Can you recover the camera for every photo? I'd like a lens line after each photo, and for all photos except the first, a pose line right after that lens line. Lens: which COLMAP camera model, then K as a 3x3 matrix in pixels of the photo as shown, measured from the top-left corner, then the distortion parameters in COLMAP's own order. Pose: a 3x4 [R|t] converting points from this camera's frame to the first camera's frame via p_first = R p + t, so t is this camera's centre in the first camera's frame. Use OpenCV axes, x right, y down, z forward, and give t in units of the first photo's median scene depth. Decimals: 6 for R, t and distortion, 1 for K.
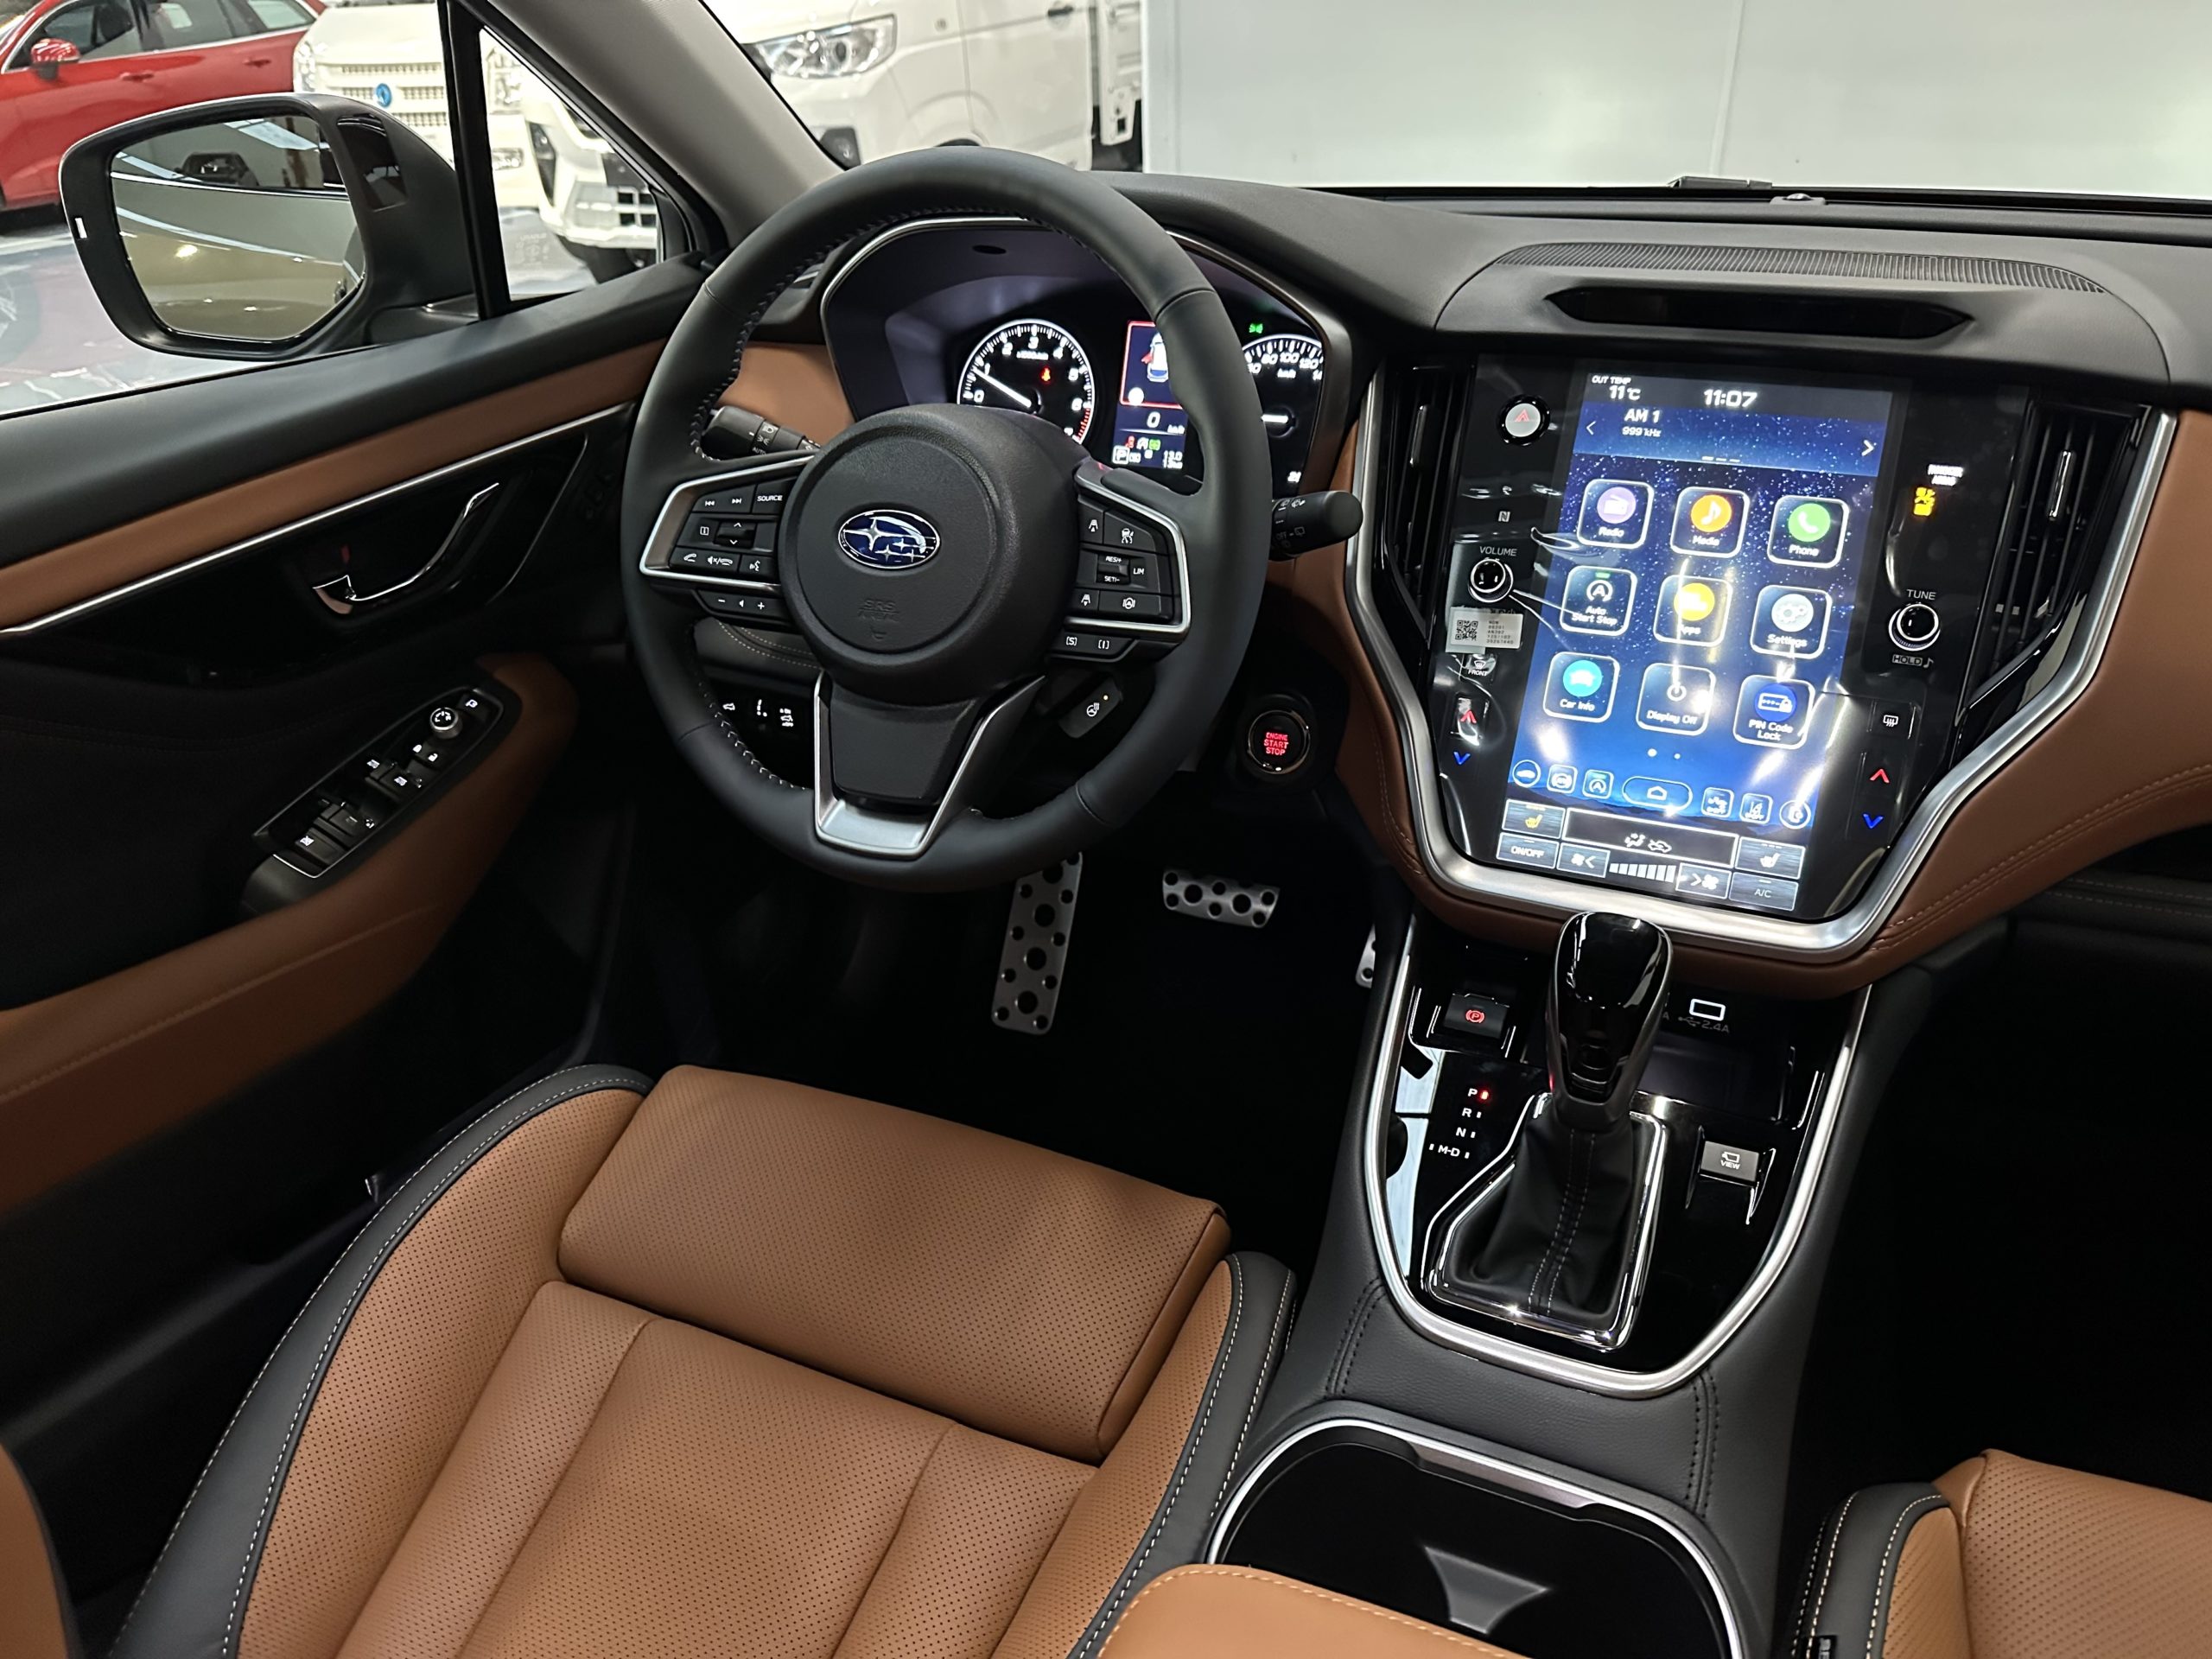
lens RADIAL K [[1569.4, 0, 1106.0], [0, 1569.4, 829.5], [0, 0, 1]] dist [0.051481, -0.102823]
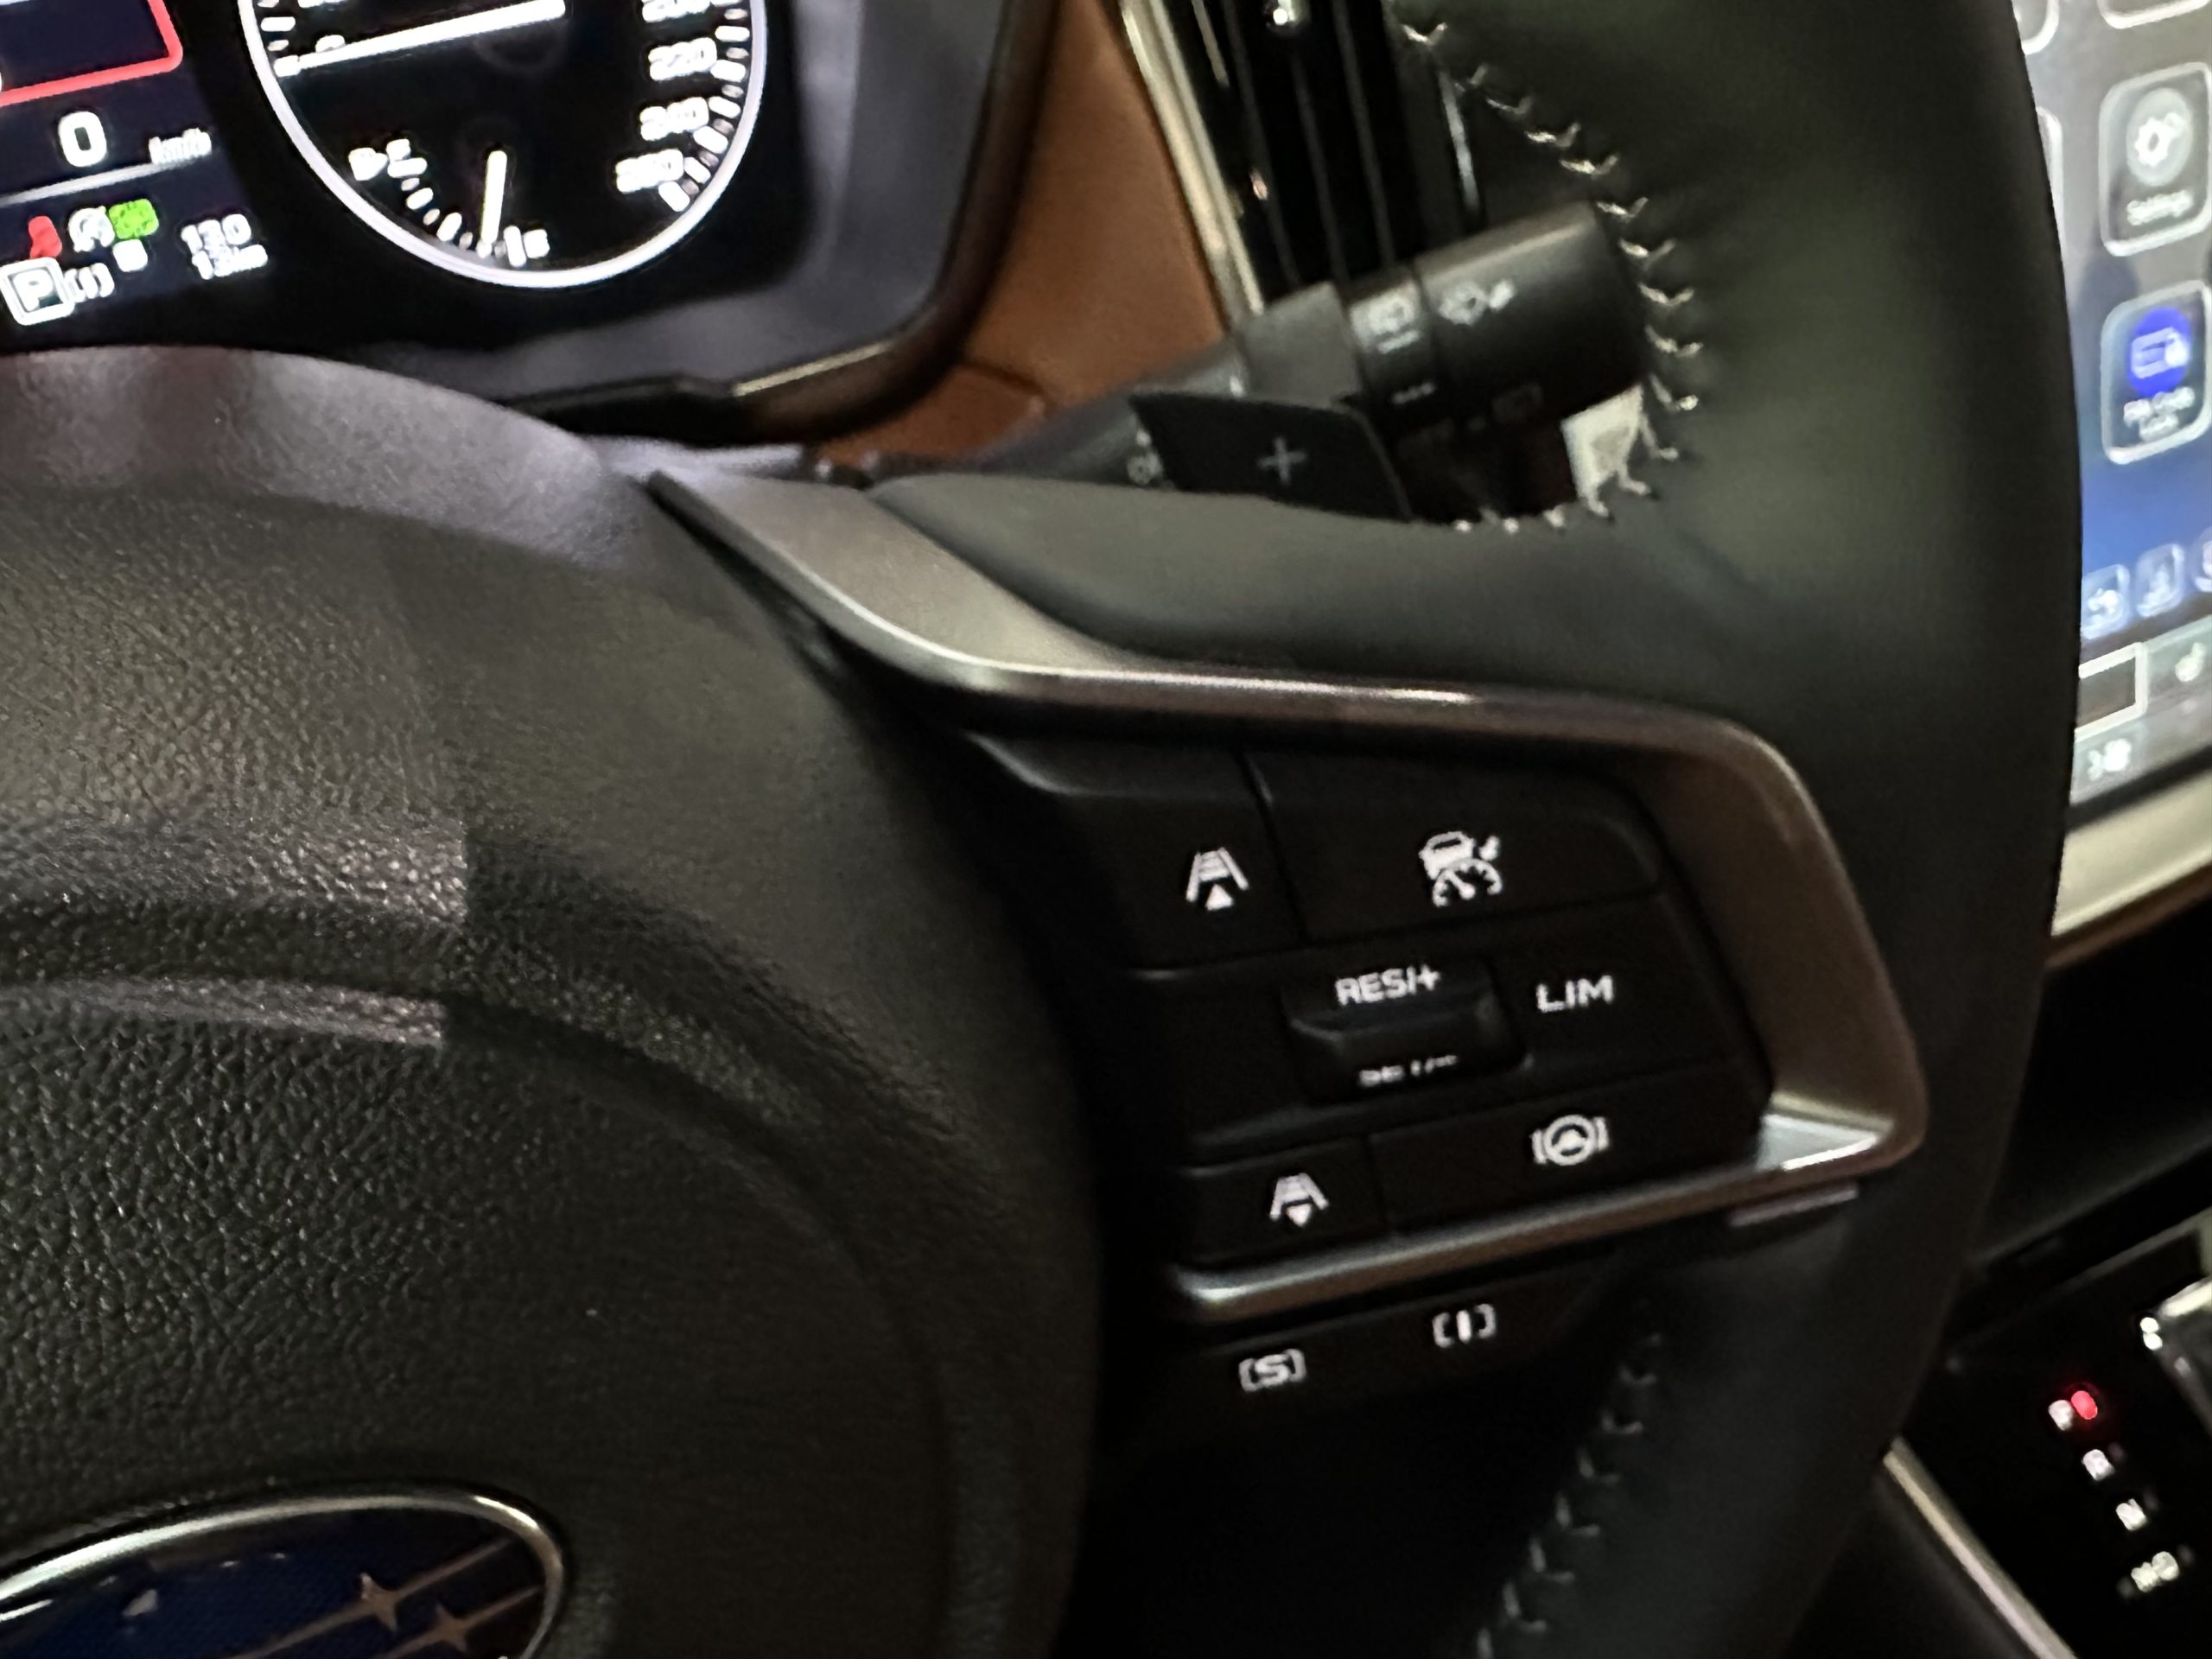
lens RADIAL K [[1569.8, 0, 1061.5], [0, 1569.8, 947.3], [0, 0, 1]] dist [-0.012907, -0.003622]
pose [[0.656954, -0.581727, 0.479588, -0.103369], [0.375523, 0.804075, 0.460918, -0.258041], [-0.653754, -0.122706, 0.746692, 0.806590]]
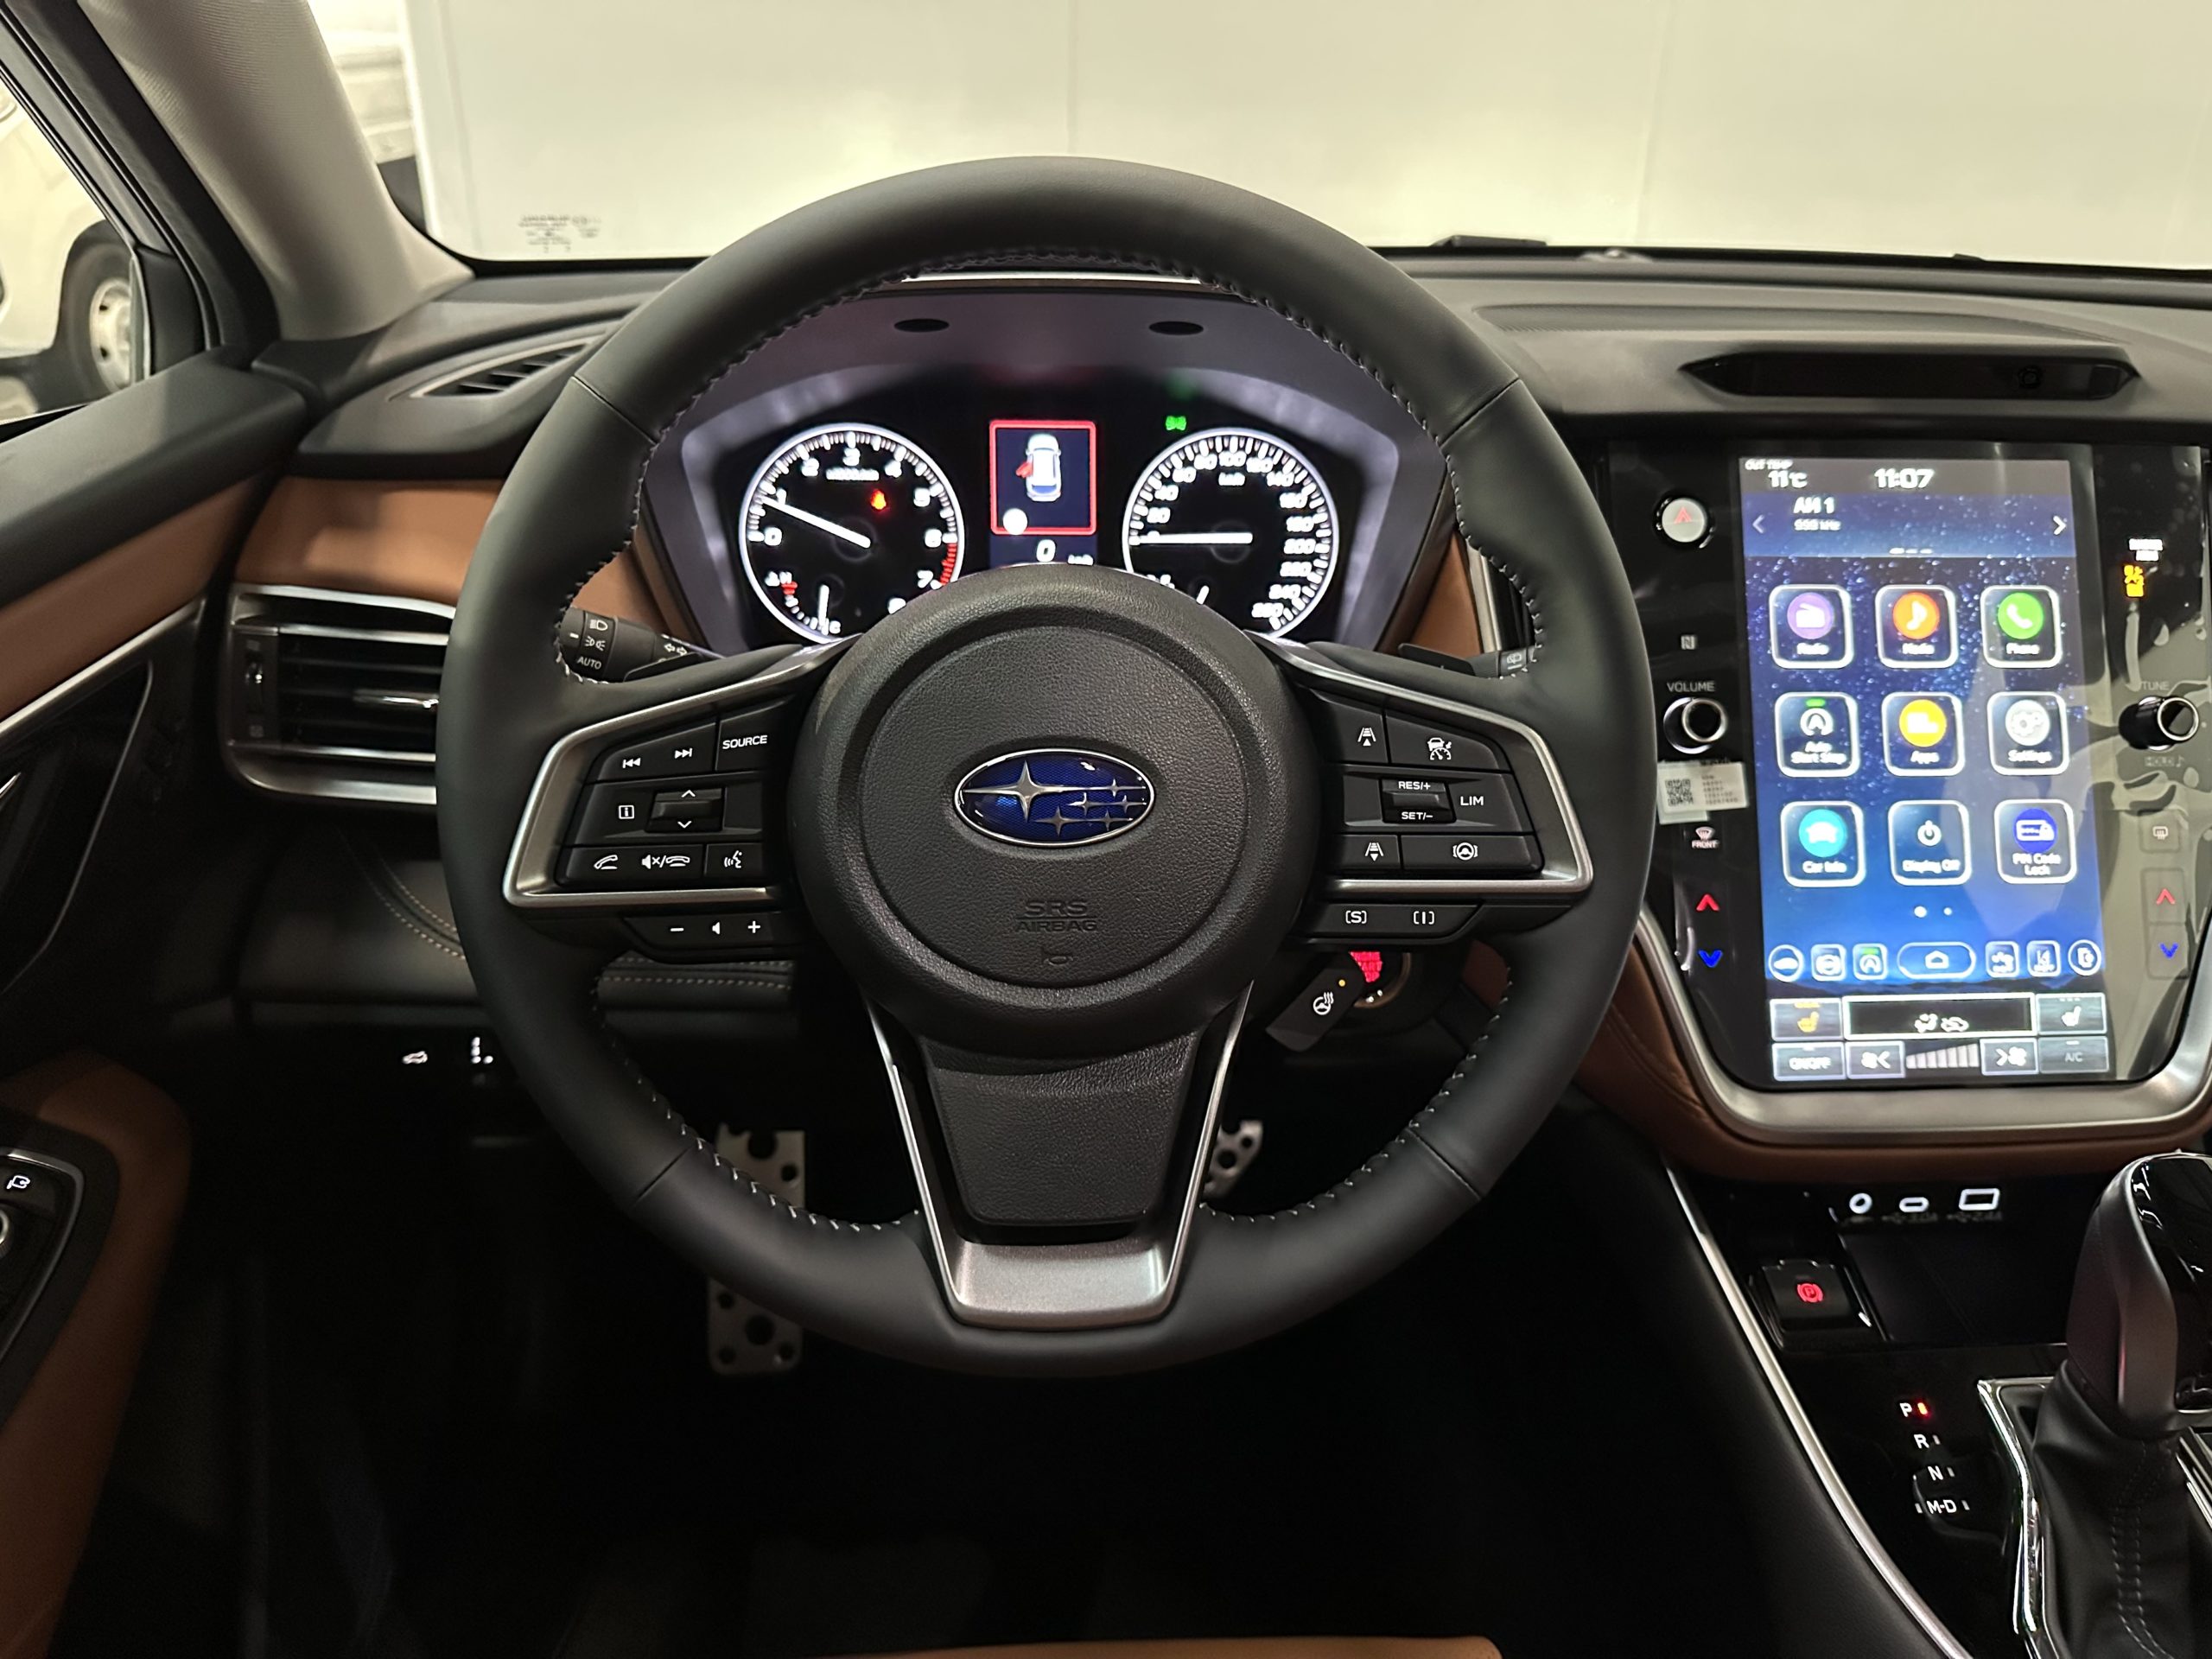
lens RADIAL K [[1557.4, 0, 1128.5], [0, 1557.4, 826.5], [0, 0, 1]] dist [0.003343, -0.001966]
pose [[0.887130, -0.154369, 0.434938, -0.346780], [0.178215, 0.983888, -0.014297, -0.148664], [-0.425723, 0.090196, 0.900347, 0.435250]]
